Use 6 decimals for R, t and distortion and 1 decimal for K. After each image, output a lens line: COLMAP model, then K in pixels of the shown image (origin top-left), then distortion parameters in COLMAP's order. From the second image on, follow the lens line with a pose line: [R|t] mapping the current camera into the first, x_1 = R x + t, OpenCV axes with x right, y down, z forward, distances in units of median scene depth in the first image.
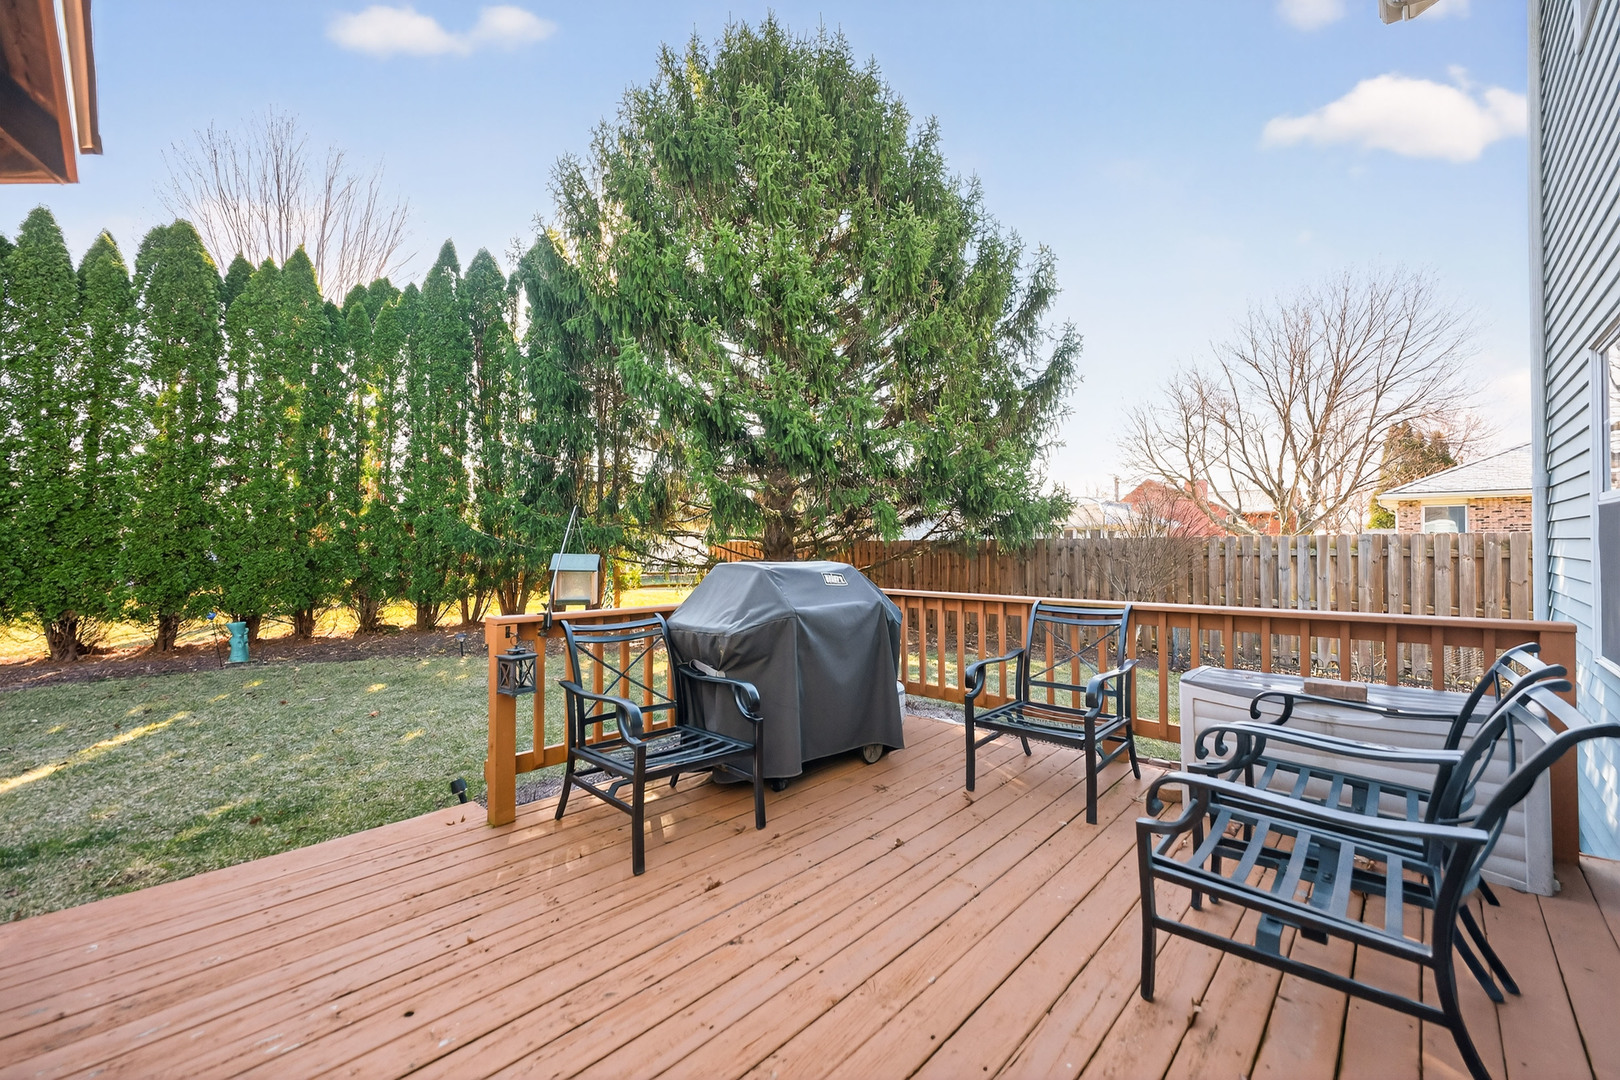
lens RADIAL K [[666.1, 0, 820.3], [0, 666.1, 543.1], [0, 0, 1]] dist [-0.014608, 0.007765]
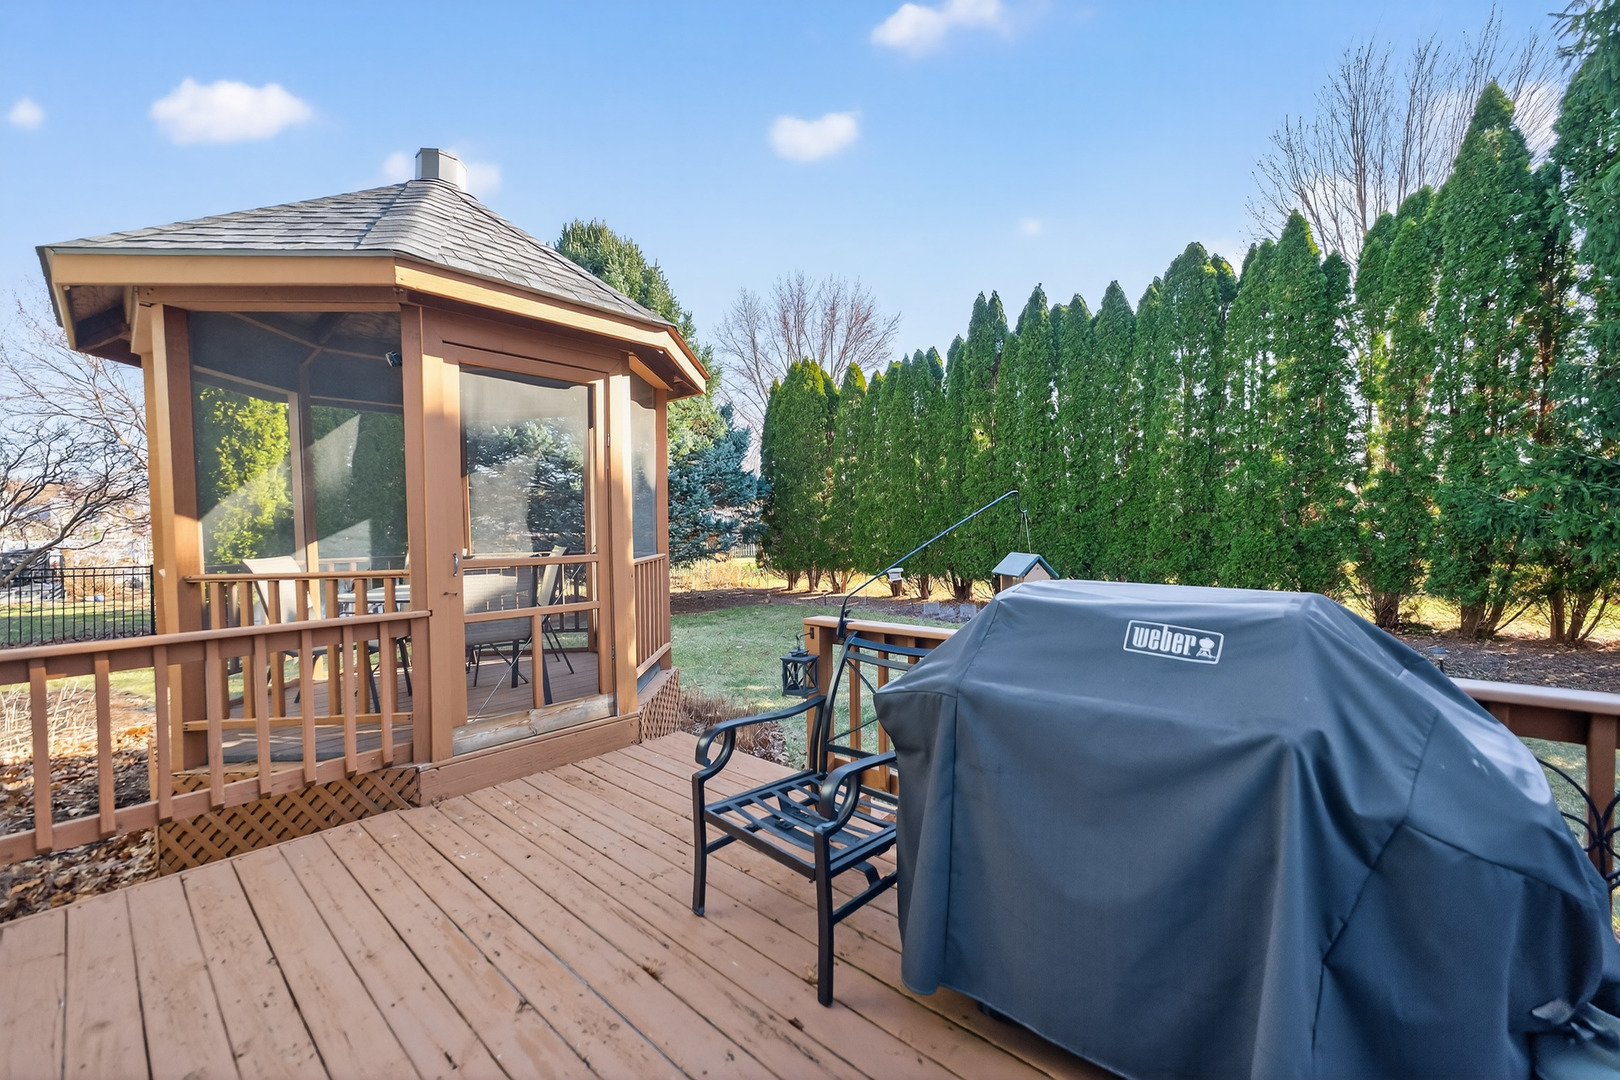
lens RADIAL K [[666.1, 0, 826.8], [0, 666.1, 539.0], [0, 0, 1]] dist [-0.014608, 0.007765]
pose [[-0.001395, 0.019246, -0.999814, 0.419012], [0.017034, 0.999670, 0.019220, -0.018361], [0.999854, -0.017004, -0.001723, 0.799661]]
